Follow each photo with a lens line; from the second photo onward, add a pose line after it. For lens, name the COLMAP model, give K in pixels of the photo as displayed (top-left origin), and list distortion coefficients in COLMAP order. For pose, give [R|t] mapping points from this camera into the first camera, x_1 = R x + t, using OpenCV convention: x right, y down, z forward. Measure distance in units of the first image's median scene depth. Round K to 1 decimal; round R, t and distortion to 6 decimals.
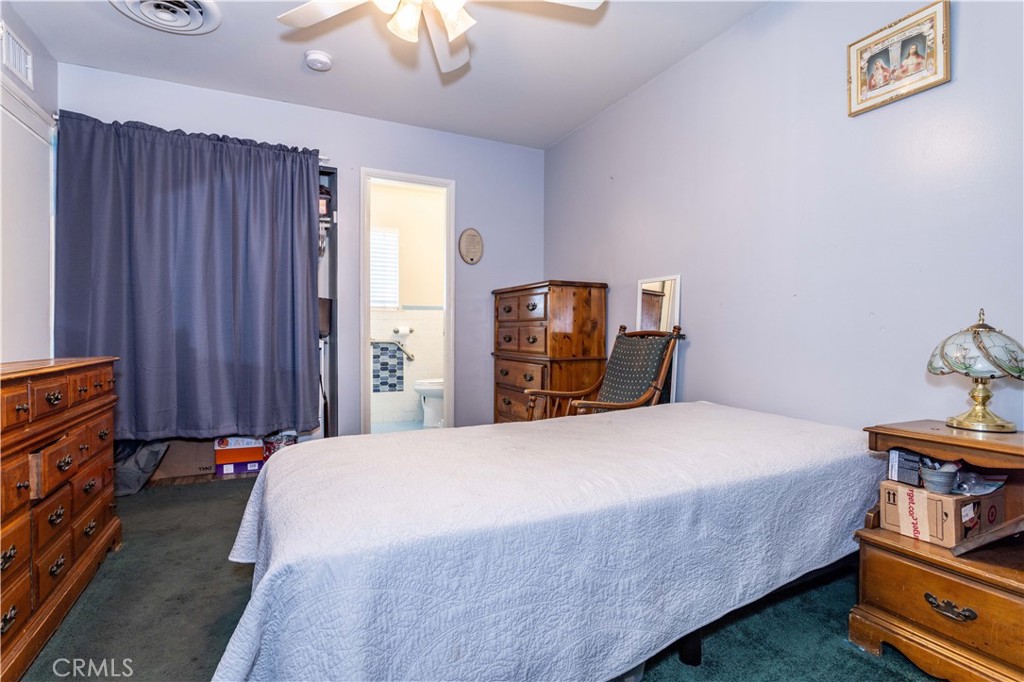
lens RADIAL K [[494.4, 0, 511.2], [0, 494.4, 334.6], [0, 0, 1]] dist [-0.000727, -0.000150]
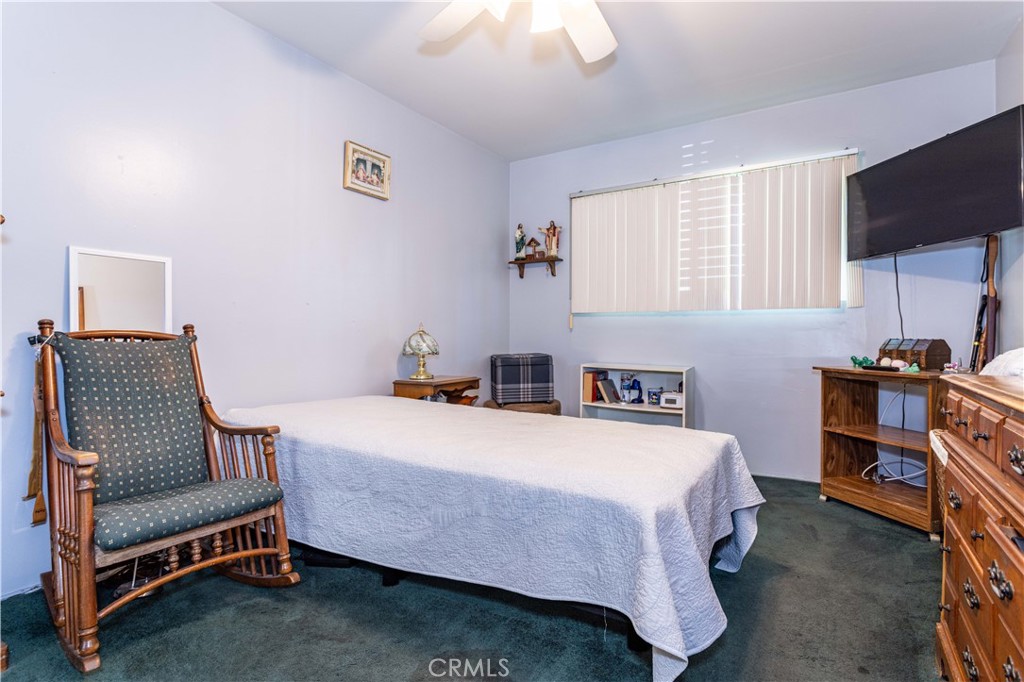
lens RADIAL K [[494.4, 0, 512.4], [0, 494.4, 343.7], [0, 0, 1]] dist [-0.000727, -0.000150]
pose [[-0.507235, -0.012235, 0.861721, -0.431283], [0.005047, 0.999840, 0.017167, 0.001160], [-0.861793, 0.013057, -0.507092, 0.675123]]
